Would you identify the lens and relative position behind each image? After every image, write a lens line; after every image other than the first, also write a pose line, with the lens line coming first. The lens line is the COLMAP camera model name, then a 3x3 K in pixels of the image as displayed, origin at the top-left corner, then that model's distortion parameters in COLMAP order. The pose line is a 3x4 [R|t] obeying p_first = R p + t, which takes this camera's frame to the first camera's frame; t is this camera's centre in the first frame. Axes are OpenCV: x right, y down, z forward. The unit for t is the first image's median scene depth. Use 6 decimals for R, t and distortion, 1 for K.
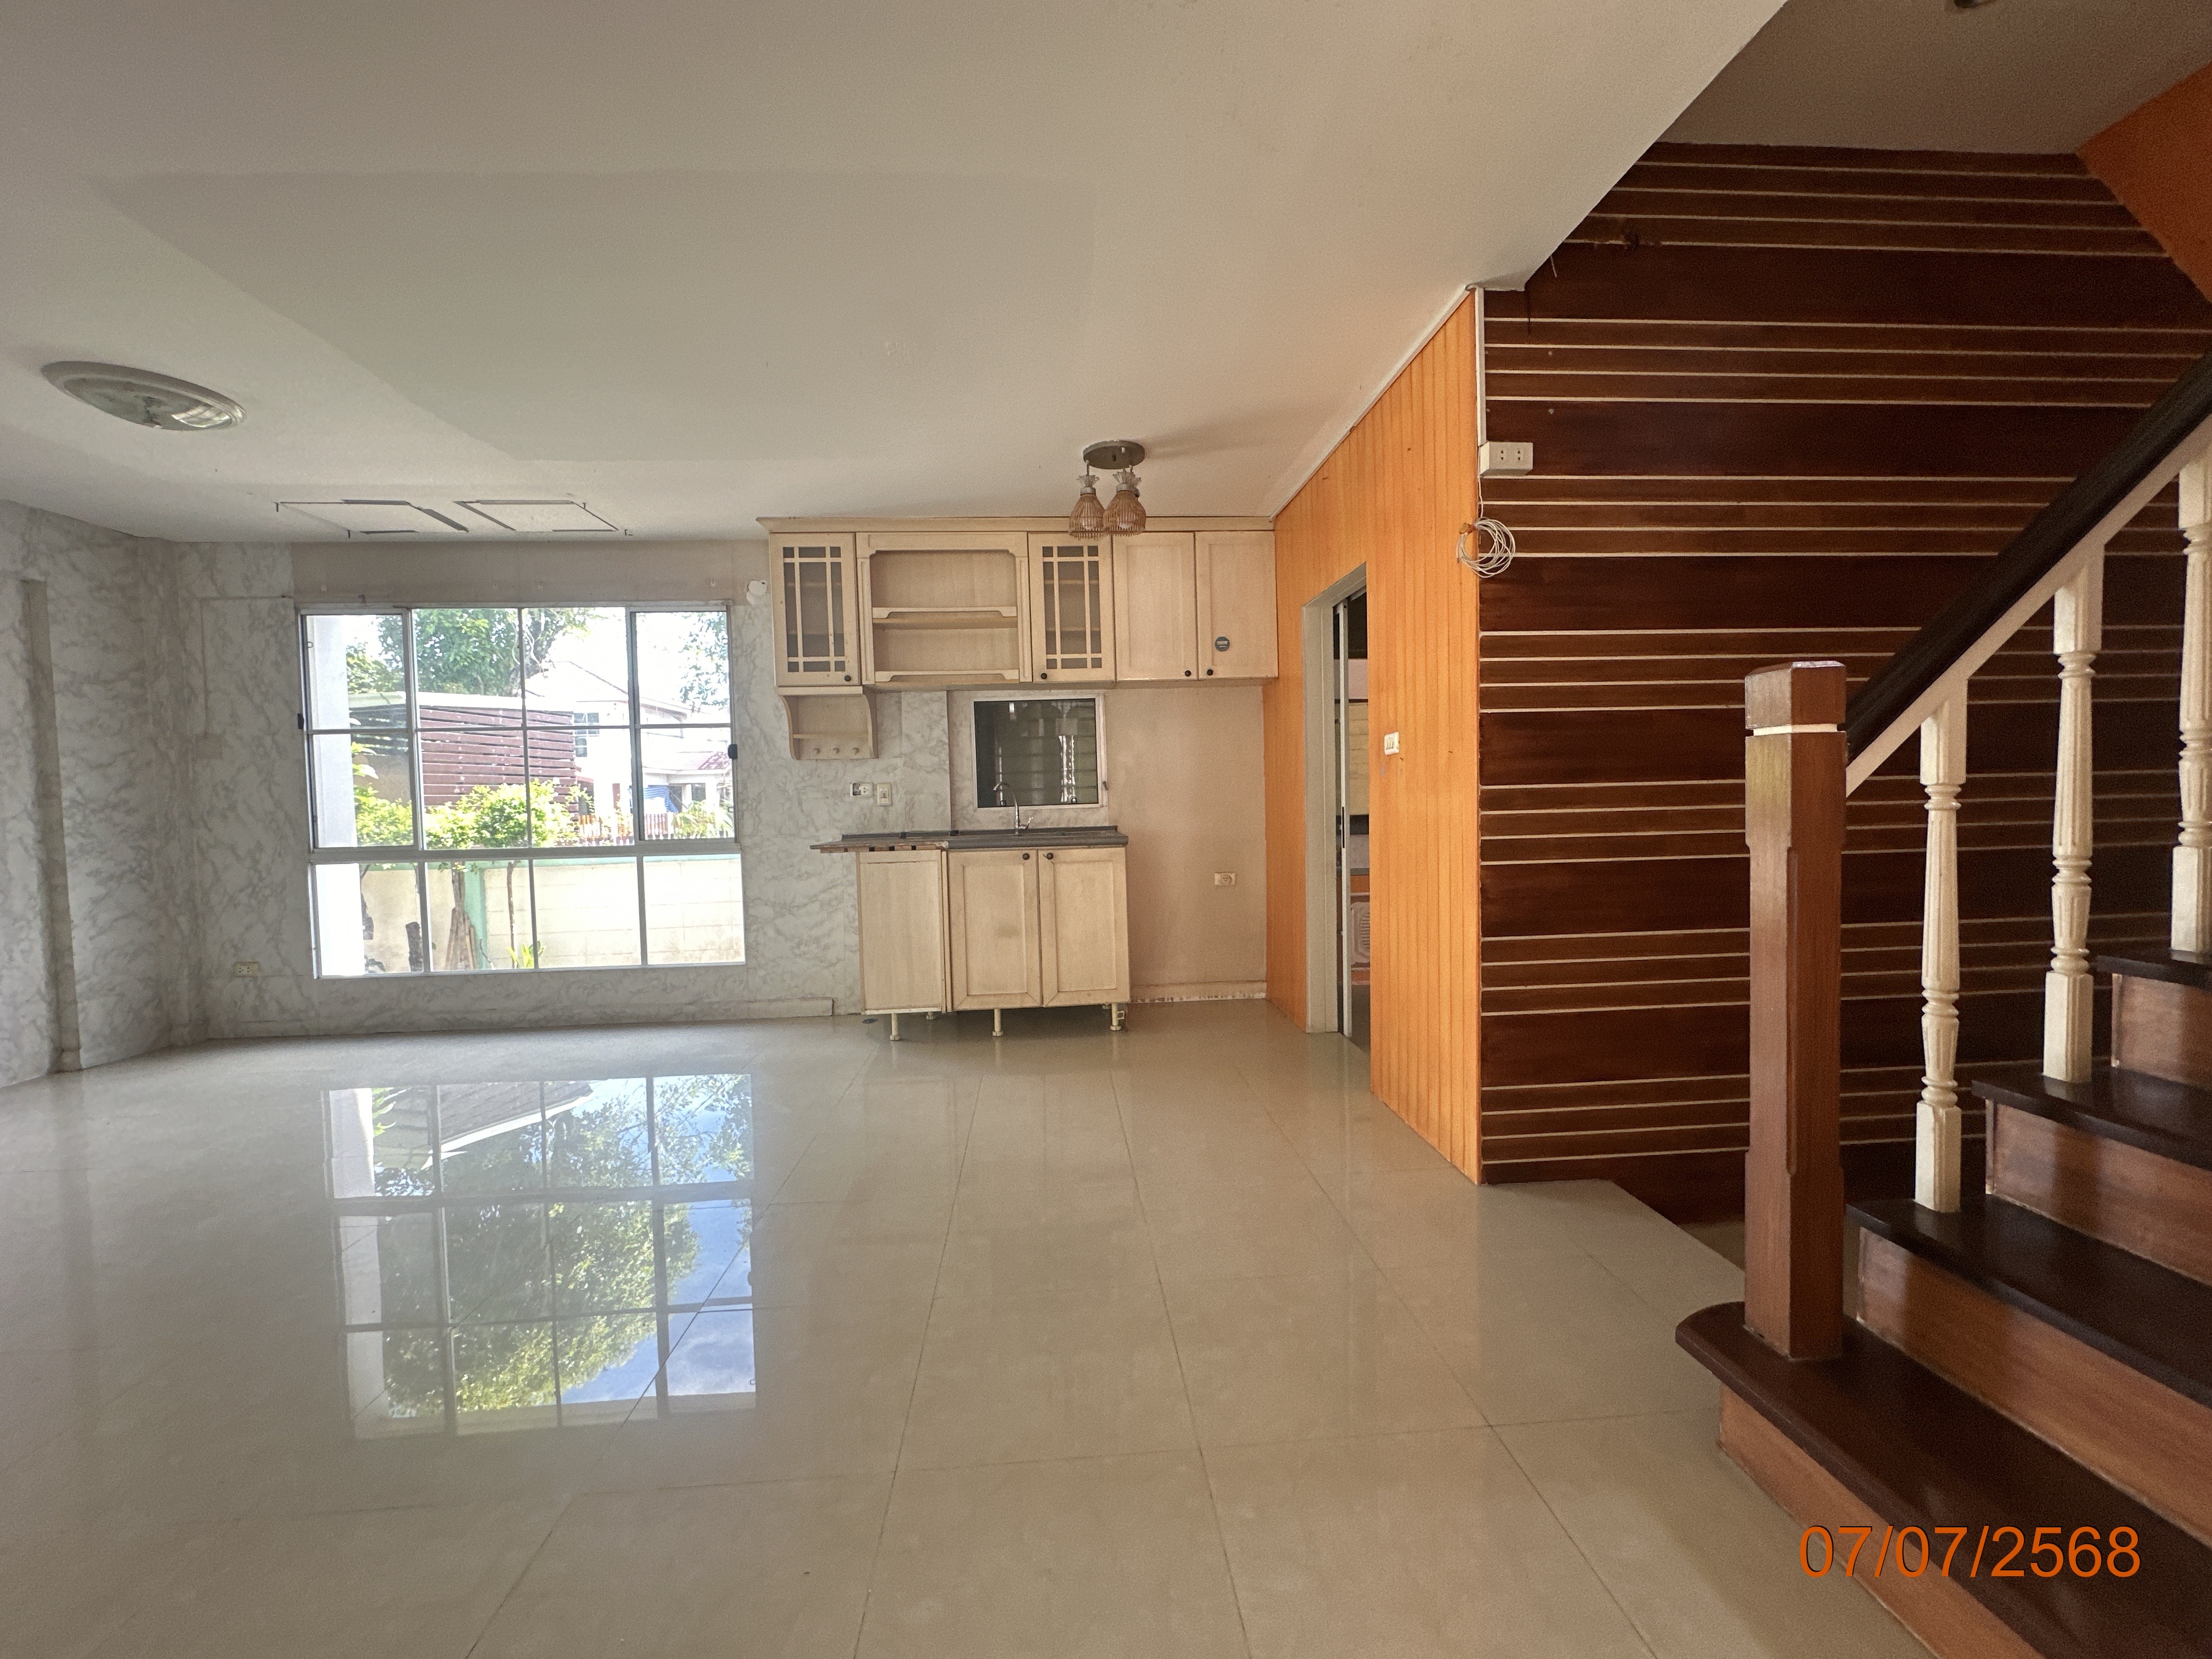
lens RADIAL K [[888.0, 0, 1104.8], [0, 888.0, 830.0], [0, 0, 1]] dist [-0.001033, 0.001830]
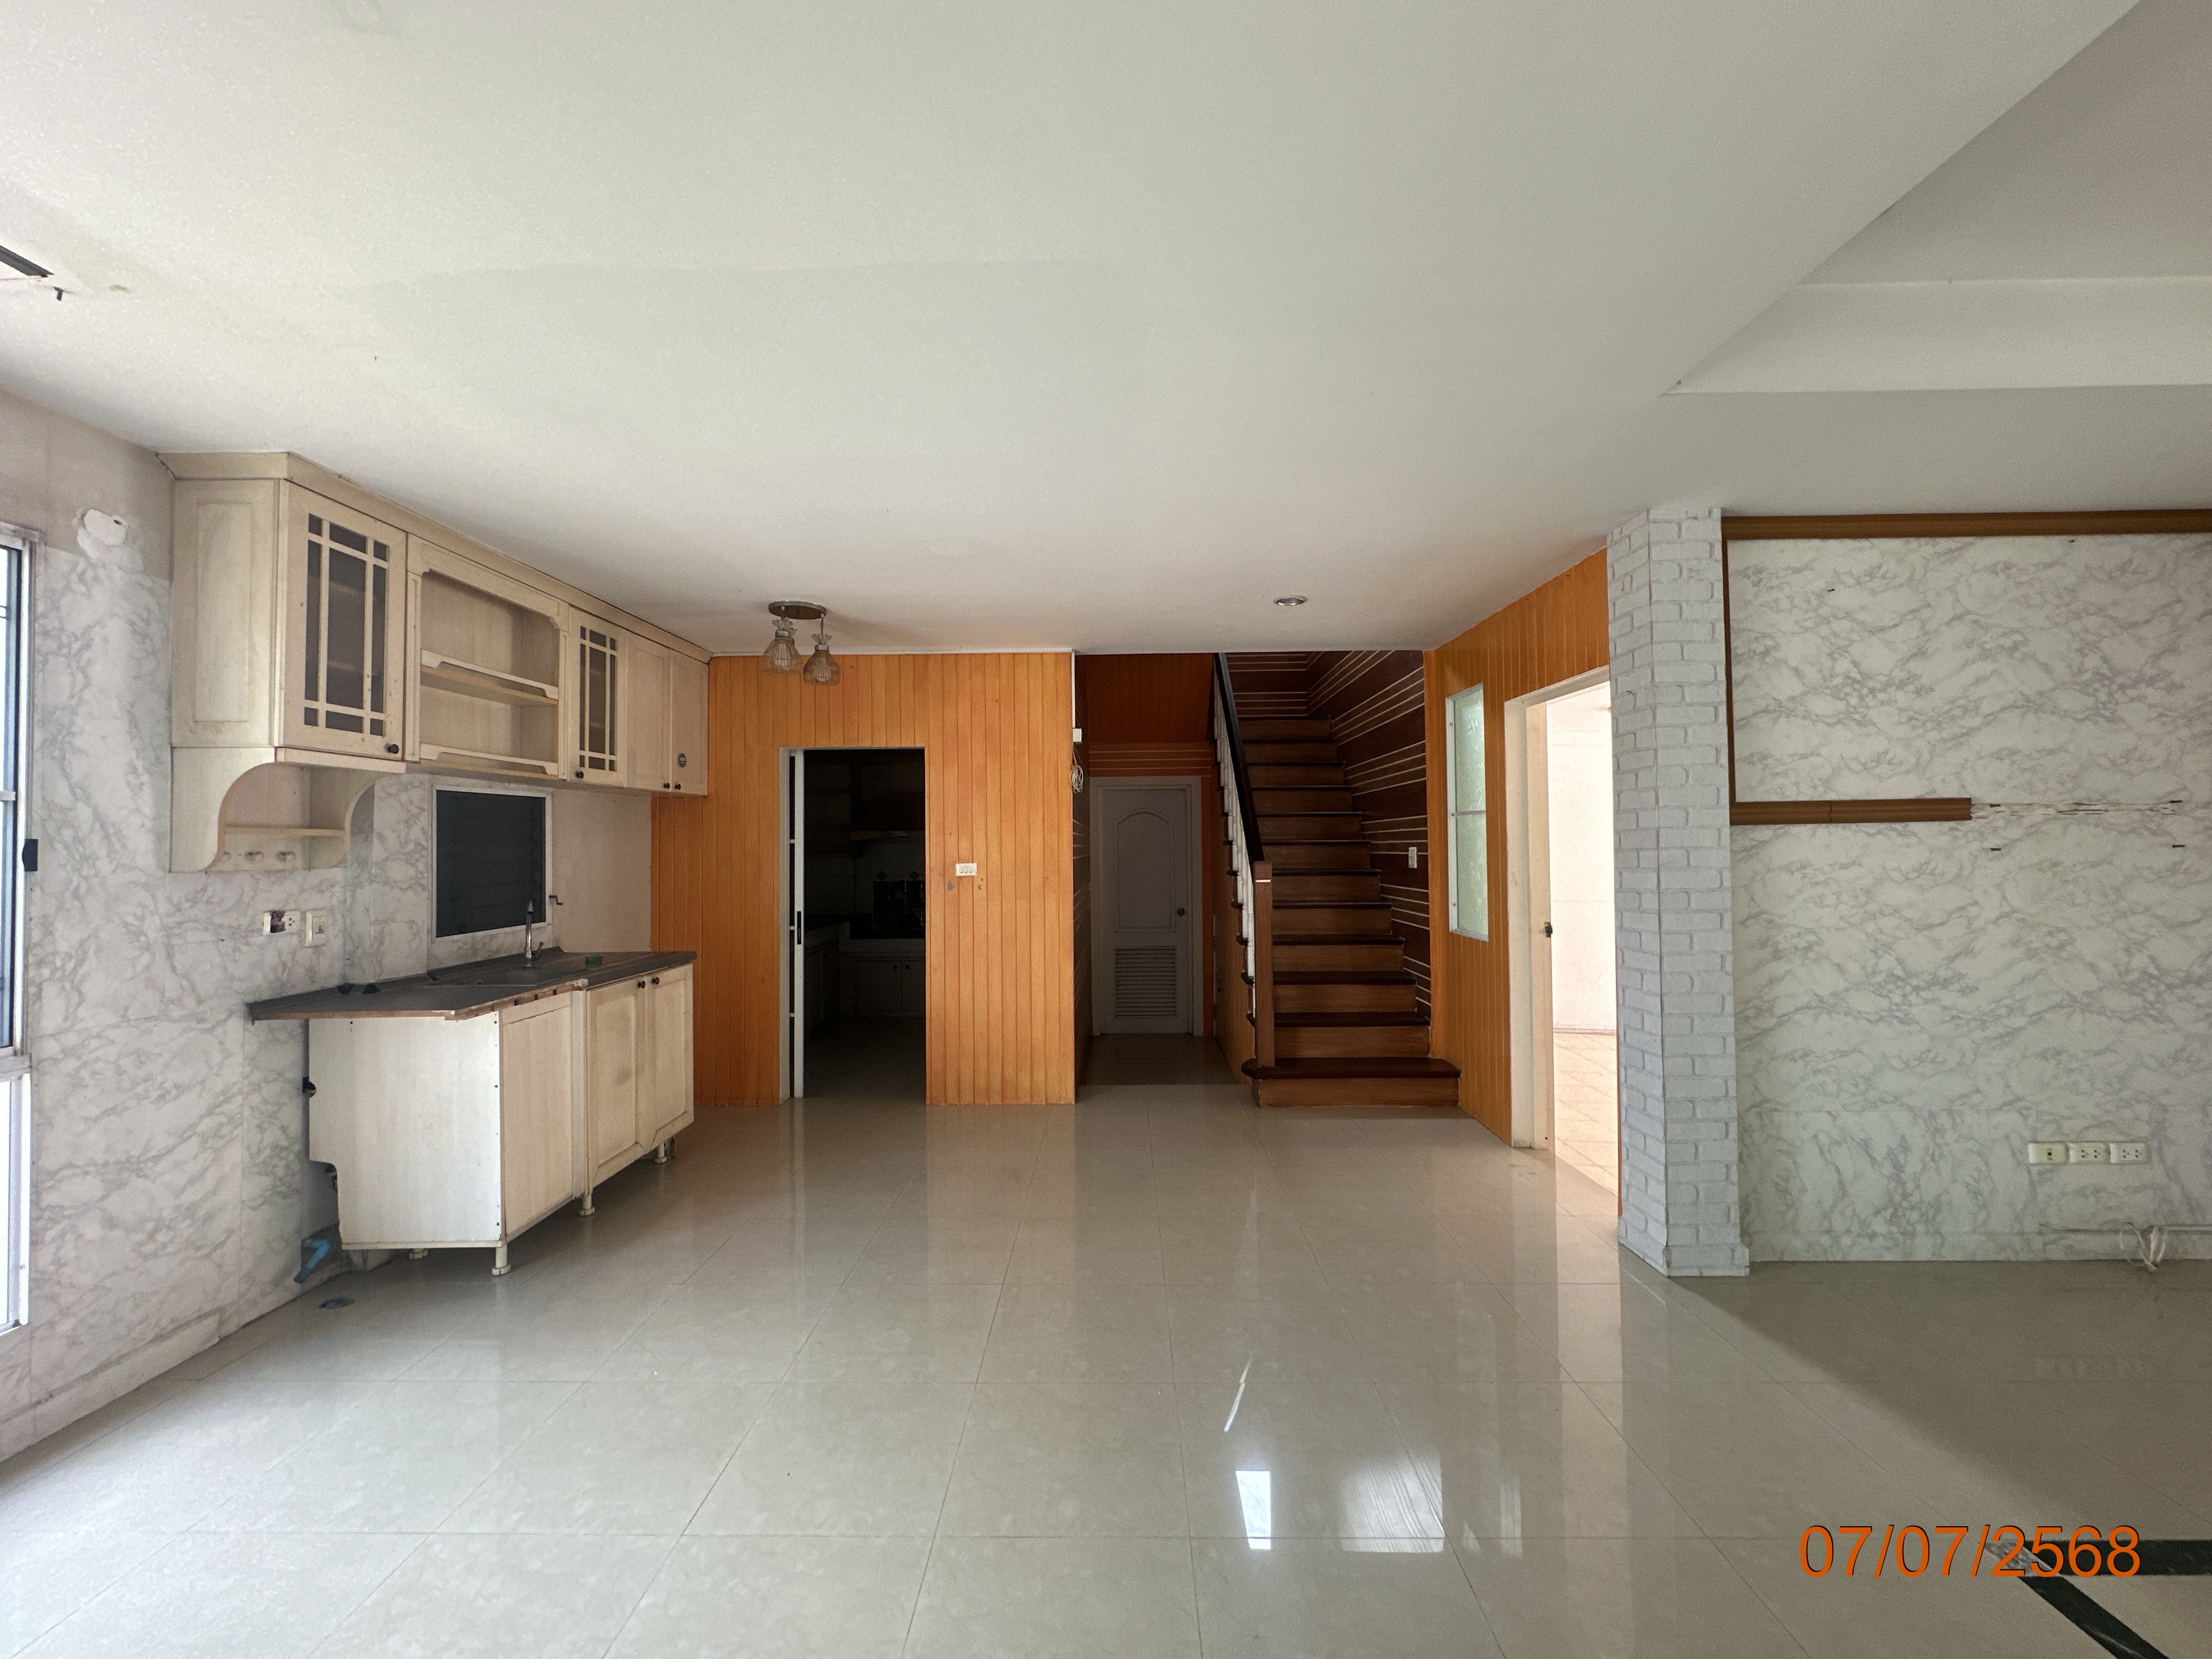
lens RADIAL K [[888.0, 0, 1104.8], [0, 888.0, 832.0], [0, 0, 1]] dist [-0.001033, 0.001830]
pose [[0.084568, 0.040295, 0.995603, -0.828857], [0.043103, 0.998099, -0.044057, -0.055859], [-0.995485, 0.046639, 0.082671, 0.406722]]
